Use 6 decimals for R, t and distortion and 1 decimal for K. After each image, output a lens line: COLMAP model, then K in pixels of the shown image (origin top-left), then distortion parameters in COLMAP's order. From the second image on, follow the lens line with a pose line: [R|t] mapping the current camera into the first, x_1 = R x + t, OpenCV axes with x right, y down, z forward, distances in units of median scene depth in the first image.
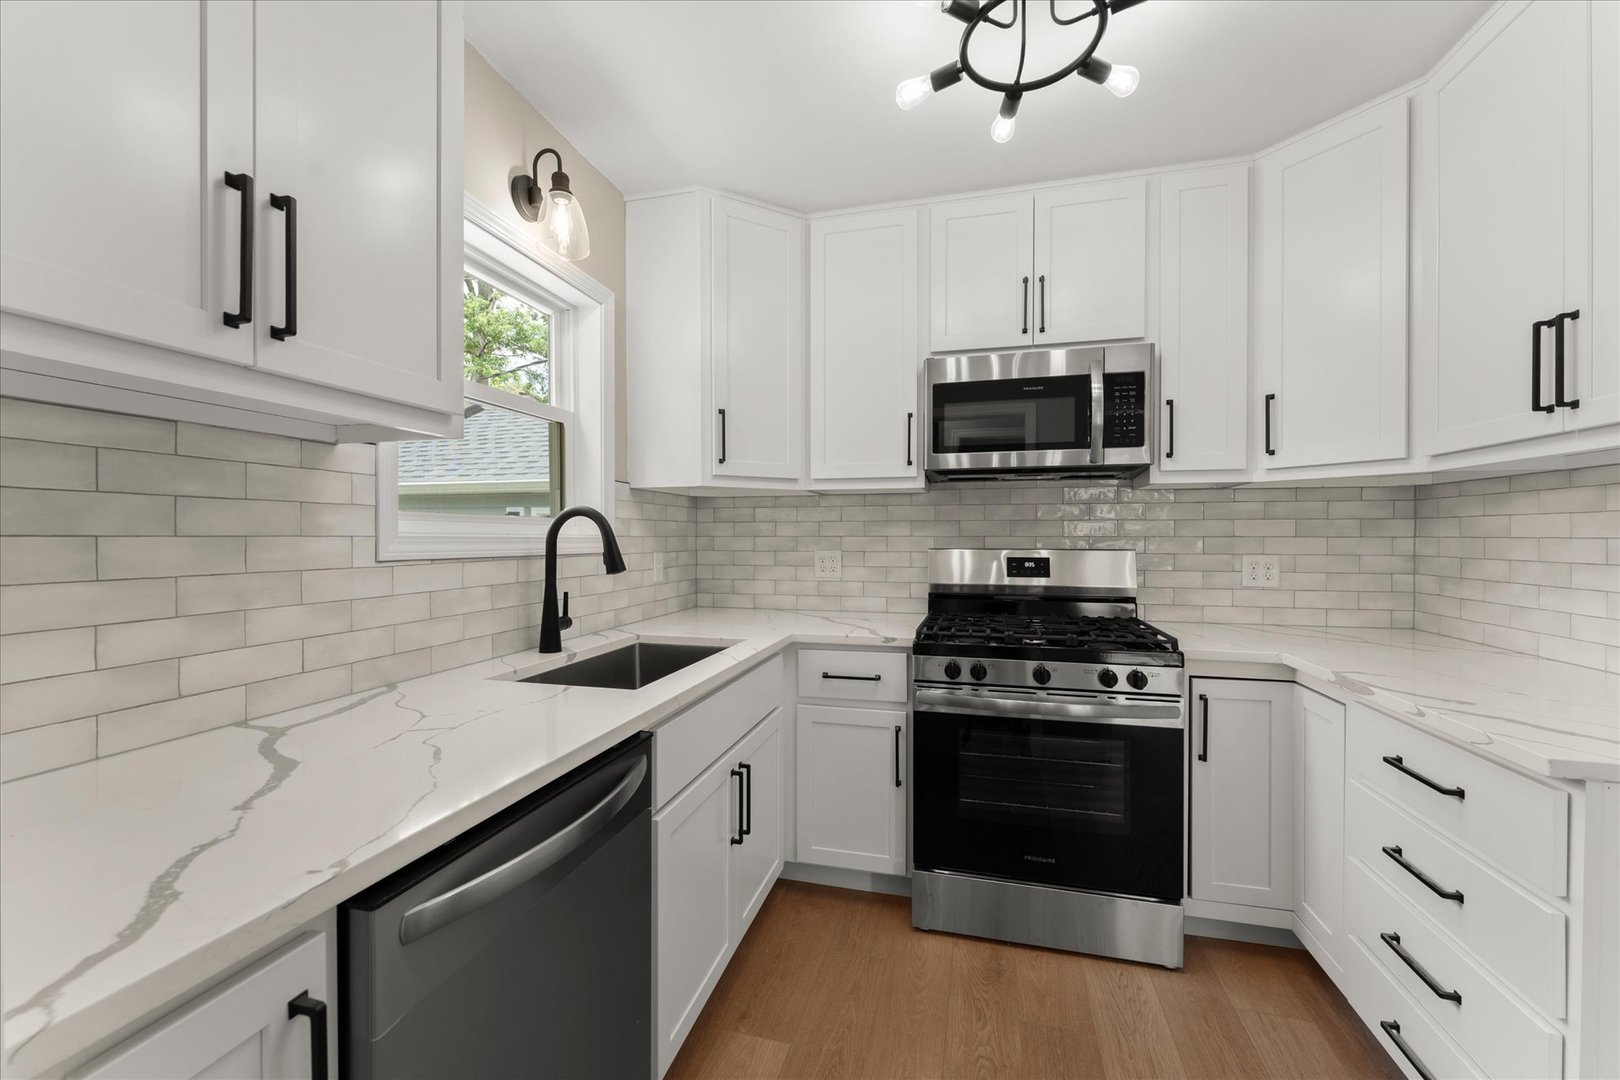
lens RADIAL K [[641.8, 0, 810.0], [0, 641.8, 540.0], [0, 0, 1]] dist [-0.001463, -0.000153]
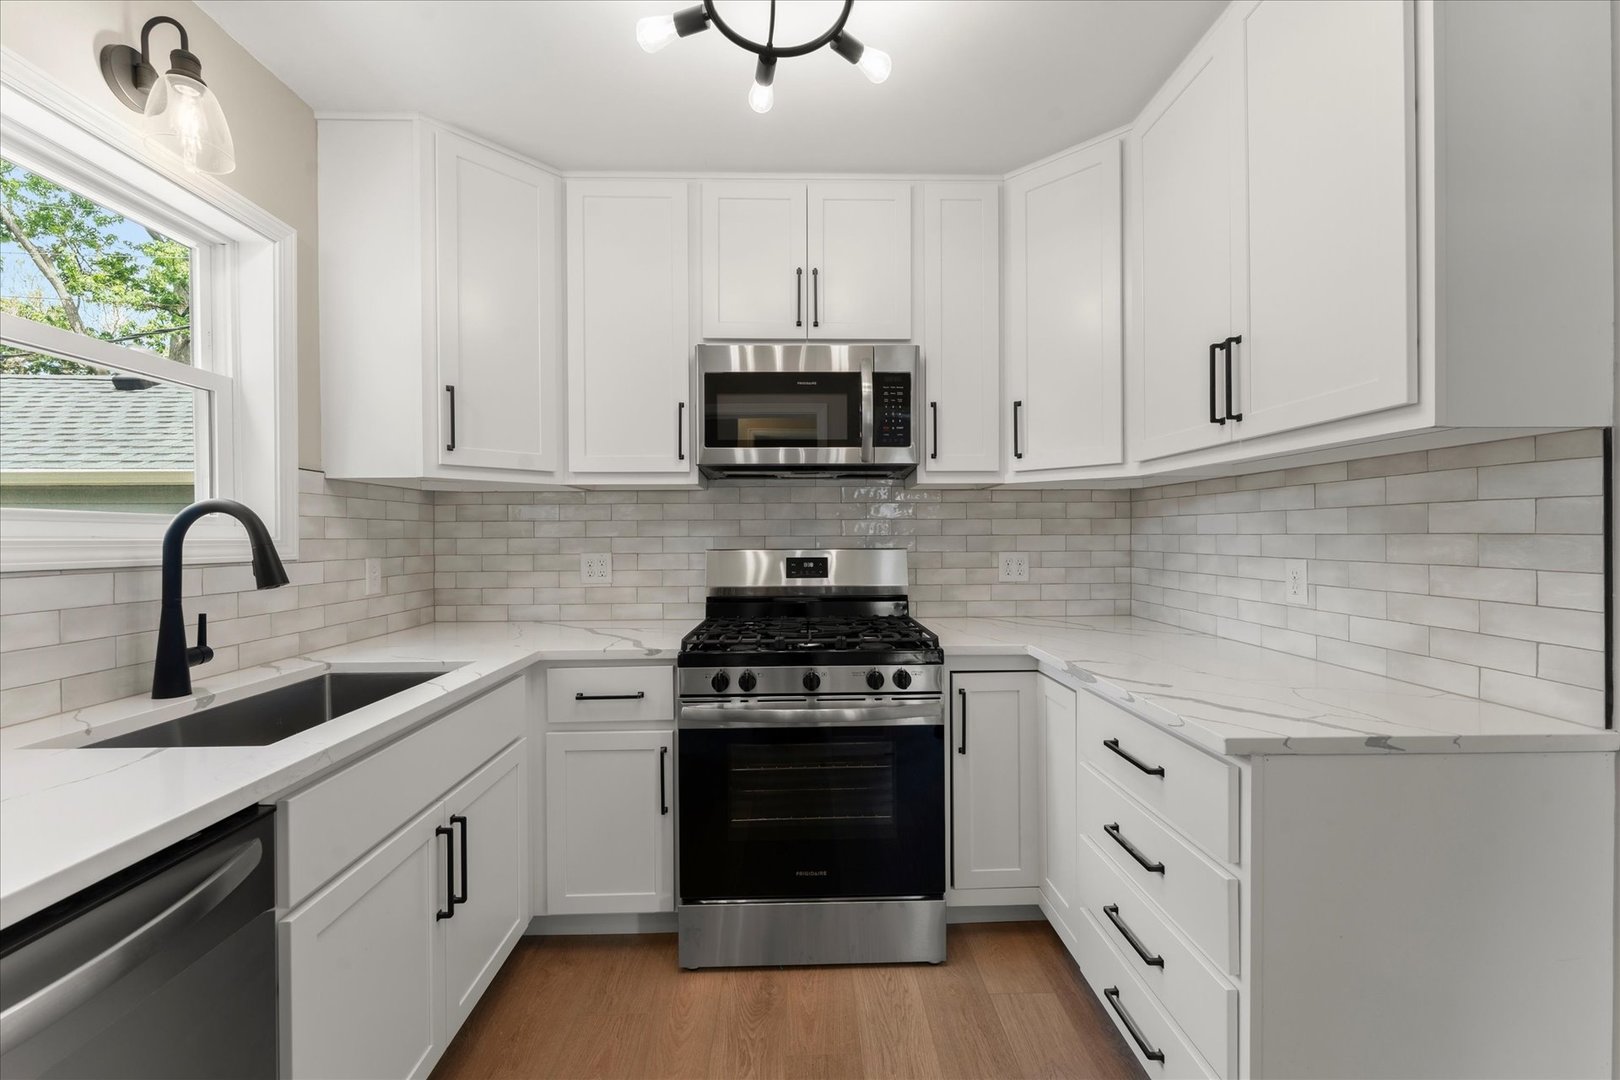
lens RADIAL K [[645.6, 0, 810.6], [0, 645.6, 537.4], [0, 0, 1]] dist [-0.001759, -0.000211]
pose [[0.958791, -0.006732, 0.284031, 0.078932], [0.008007, 0.999962, -0.003330, -0.000163], [-0.283998, 0.005467, 0.958809, 0.068104]]
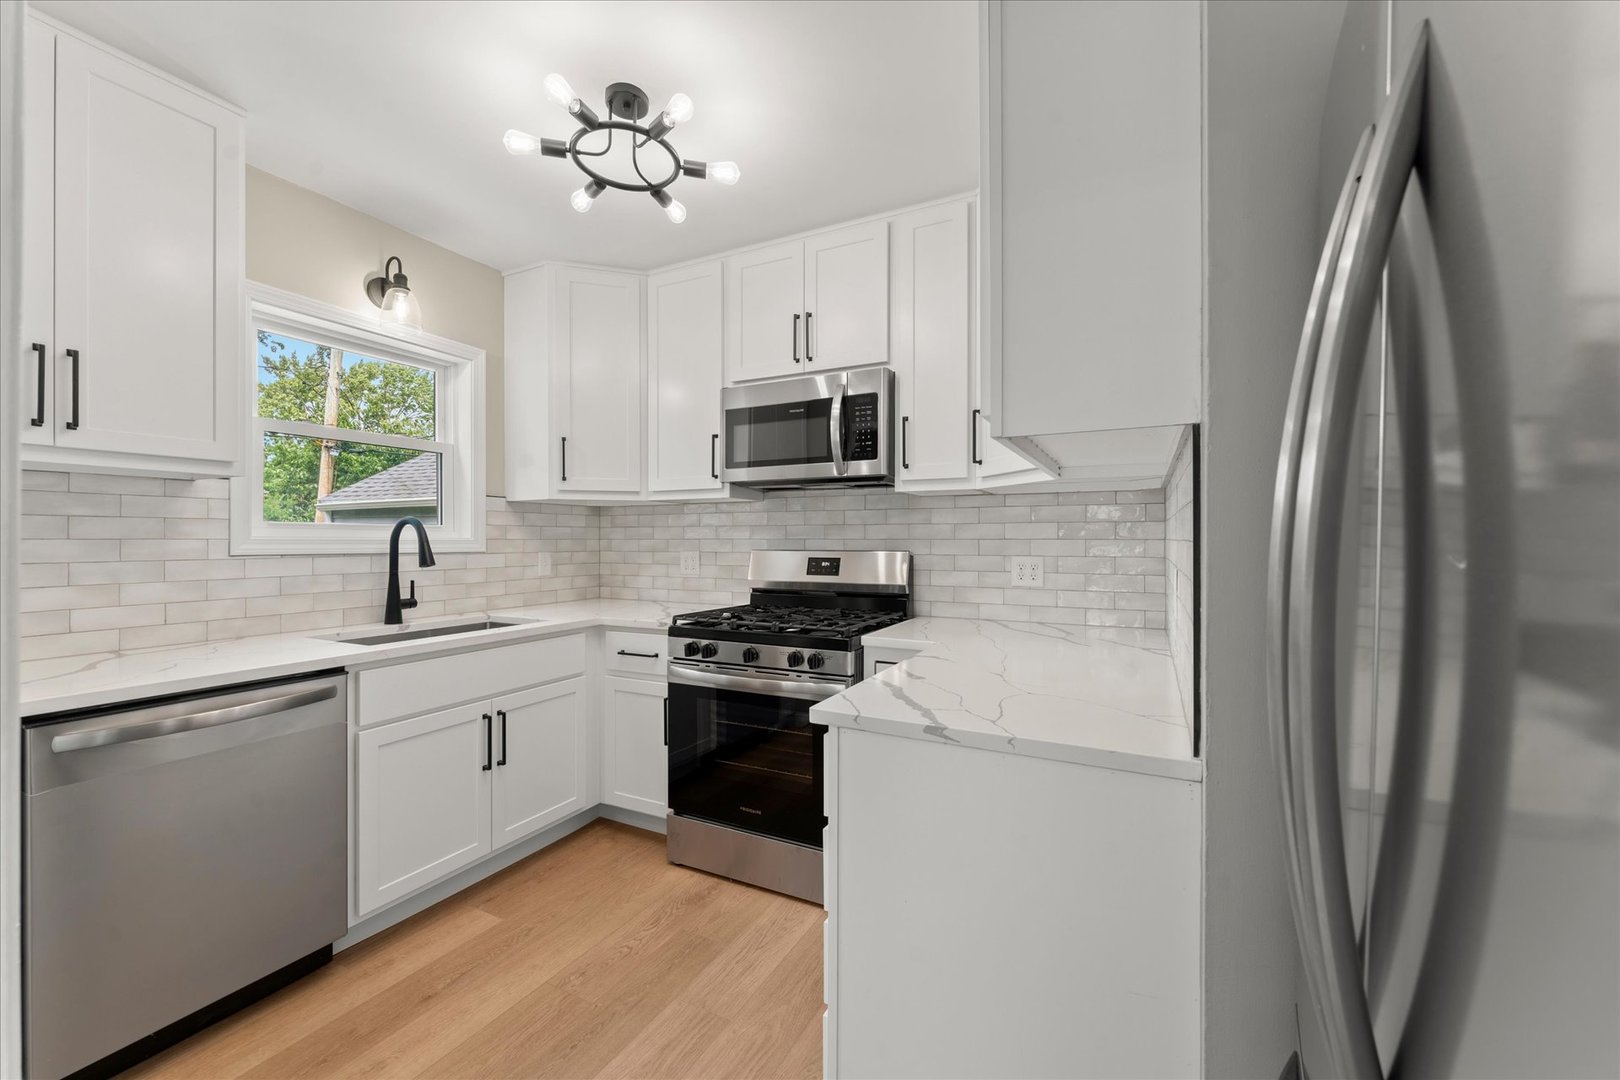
lens RADIAL K [[641.8, 0, 810.0], [0, 641.8, 540.0], [0, 0, 1]] dist [-0.001463, -0.000153]
pose [[0.977336, -0.000622, -0.211694, 0.649889], [-0.000397, 0.999989, -0.004775, 0.001735], [0.211695, 0.004751, 0.977324, -0.128397]]
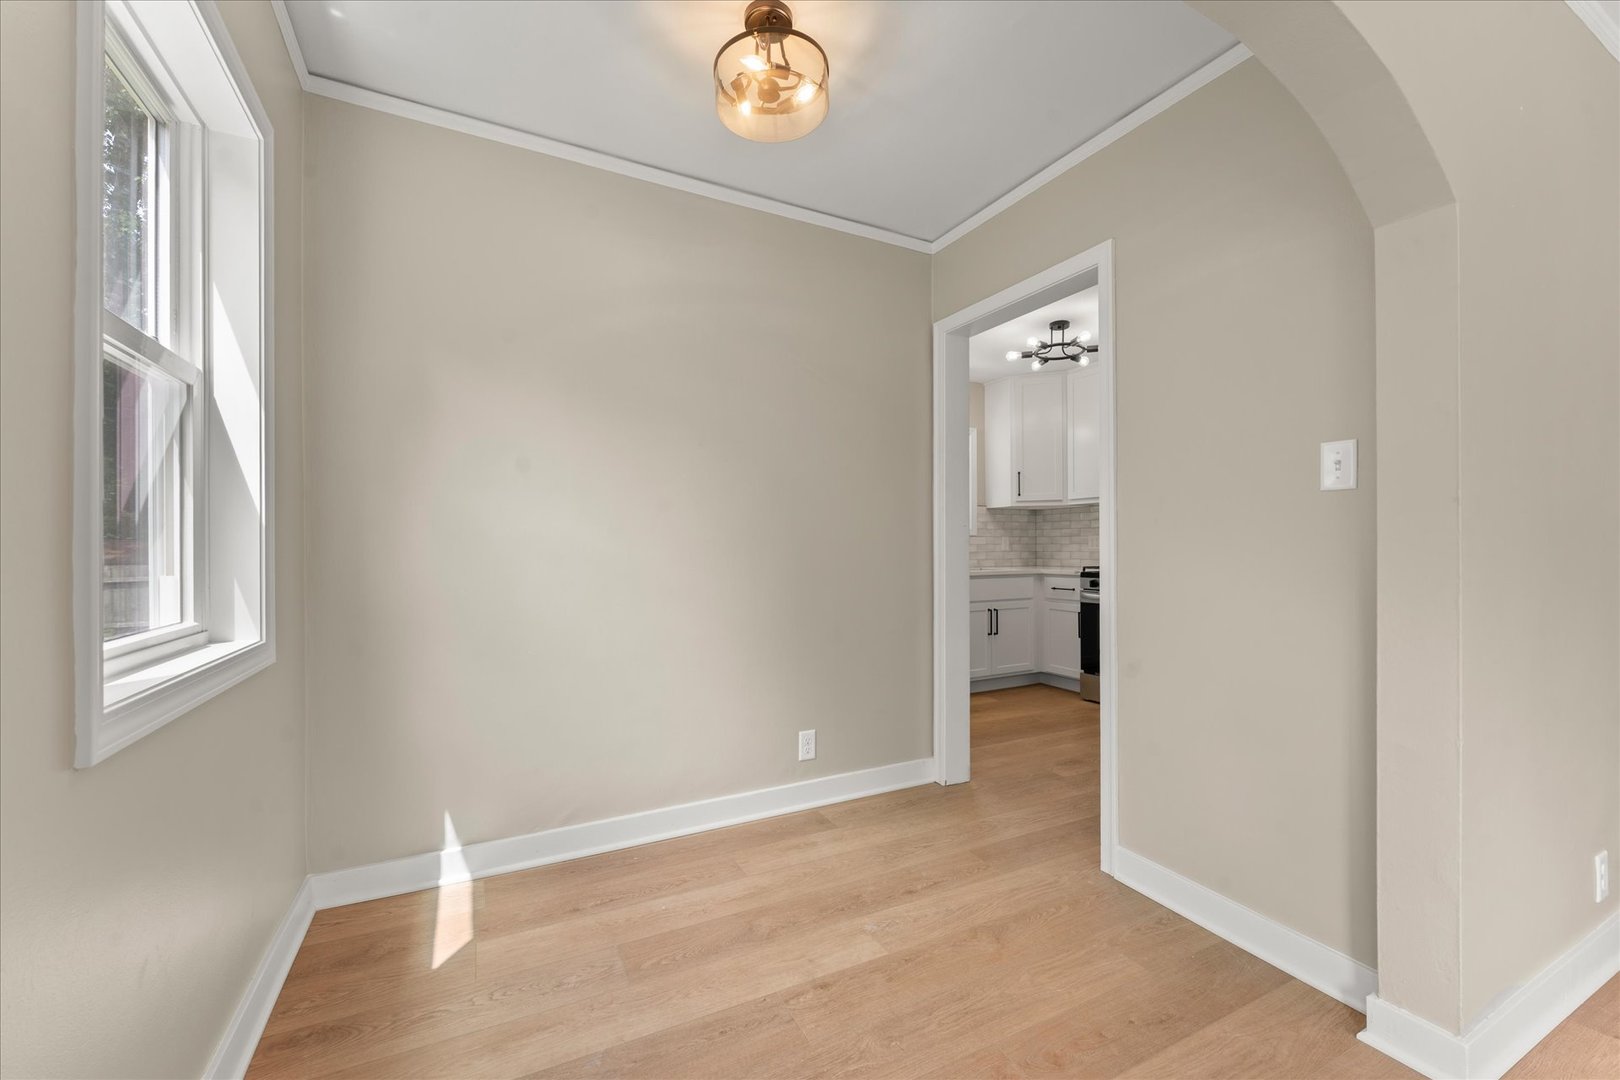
lens RADIAL K [[641.8, 0, 810.0], [0, 641.8, 540.0], [0, 0, 1]] dist [-0.001463, -0.000153]
pose [[0.675232, -0.008727, -0.737553, 1.131791], [-0.001425, 0.999913, -0.013136, 0.074113], [0.737604, 0.009921, 0.675161, -1.176439]]
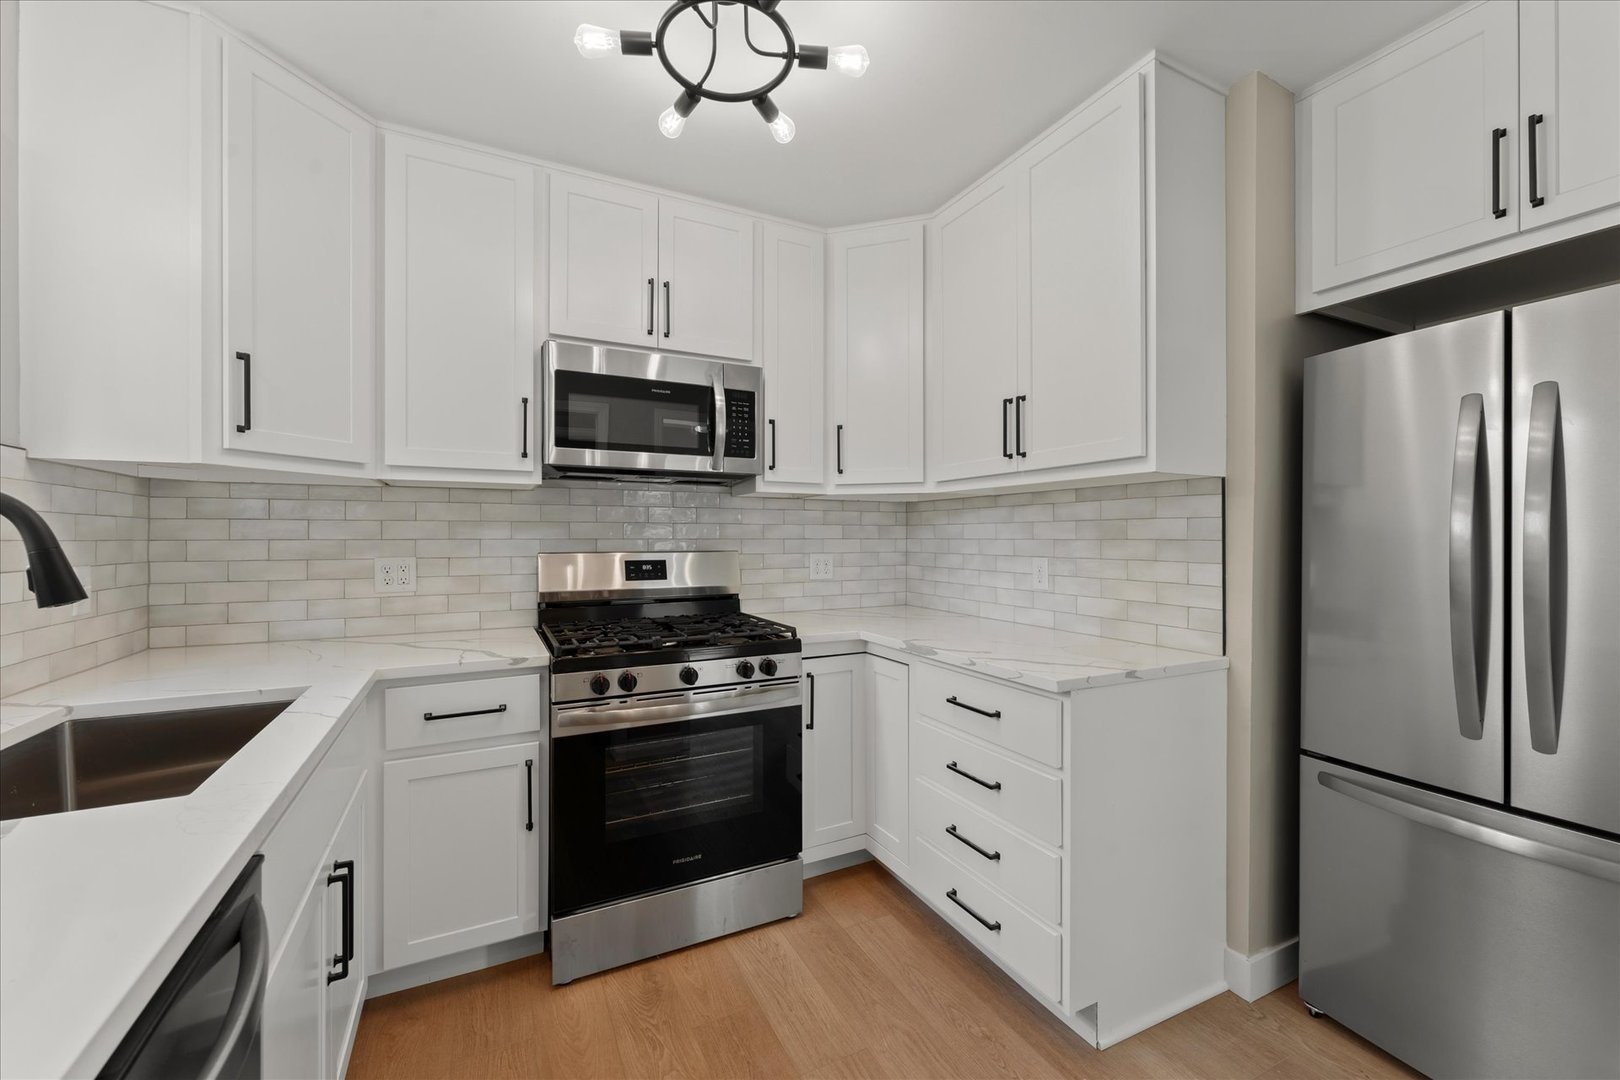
lens RADIAL K [[642.2, 0, 809.3], [0, 642.2, 536.3], [0, 0, 1]] dist [0.000119, -0.000357]
pose [[0.747325, 0.000304, 0.664458, -0.153557], [0.005681, 0.999960, -0.006847, -0.001669], [-0.664434, 0.008892, 0.747294, 0.103104]]
